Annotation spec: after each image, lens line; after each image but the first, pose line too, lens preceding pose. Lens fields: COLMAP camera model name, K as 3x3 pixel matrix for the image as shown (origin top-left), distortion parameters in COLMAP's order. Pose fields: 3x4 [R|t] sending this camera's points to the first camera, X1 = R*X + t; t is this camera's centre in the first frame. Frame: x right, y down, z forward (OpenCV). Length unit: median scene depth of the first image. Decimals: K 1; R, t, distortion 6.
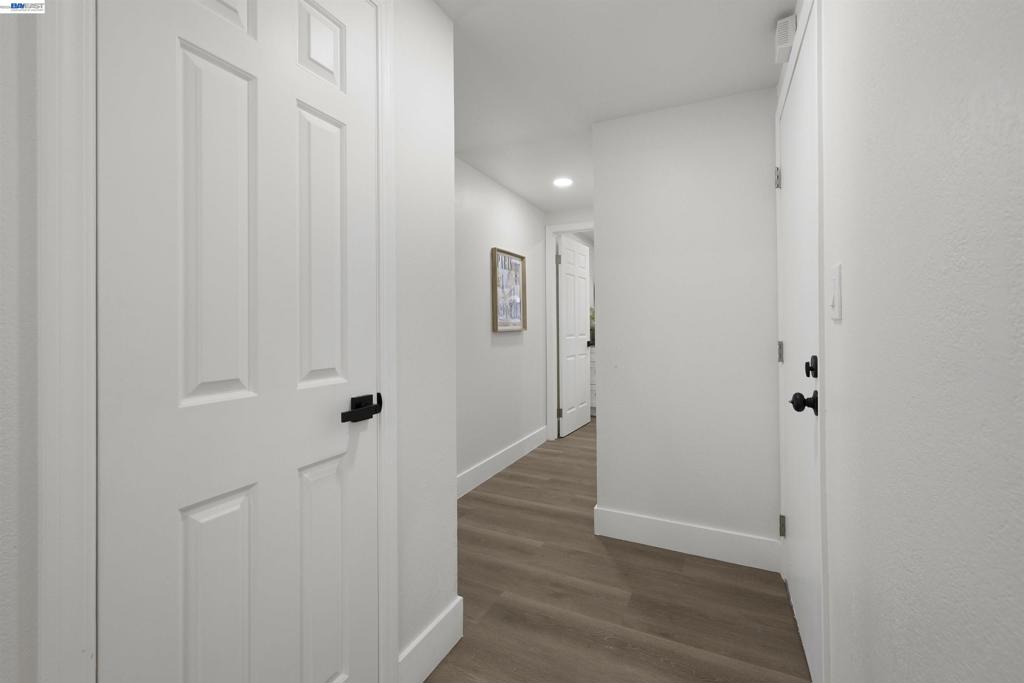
lens RADIAL K [[428.3, 0, 512.0], [0, 428.3, 341.5], [0, 0, 1]] dist [0.000888, -0.000917]
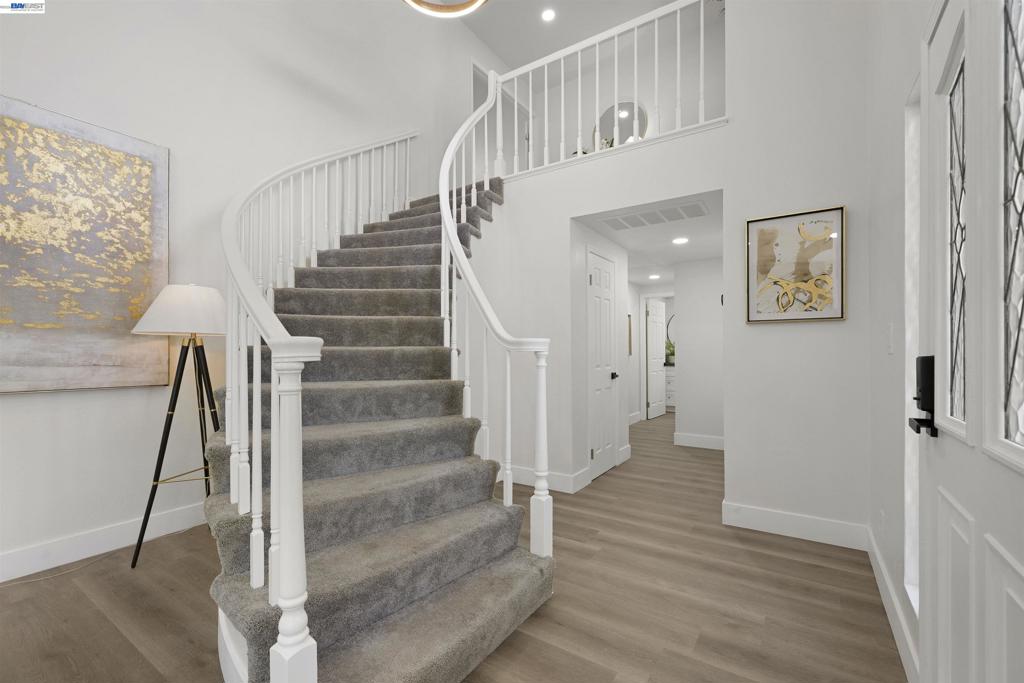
lens RADIAL K [[428.3, 0, 512.0], [0, 428.3, 341.5], [0, 0, 1]] dist [0.000888, -0.000917]
pose [[0.988342, 0.006456, -0.152110, -0.159614], [-0.014017, 0.998716, -0.048687, 0.009985], [0.151600, 0.050252, 0.987164, -0.735550]]
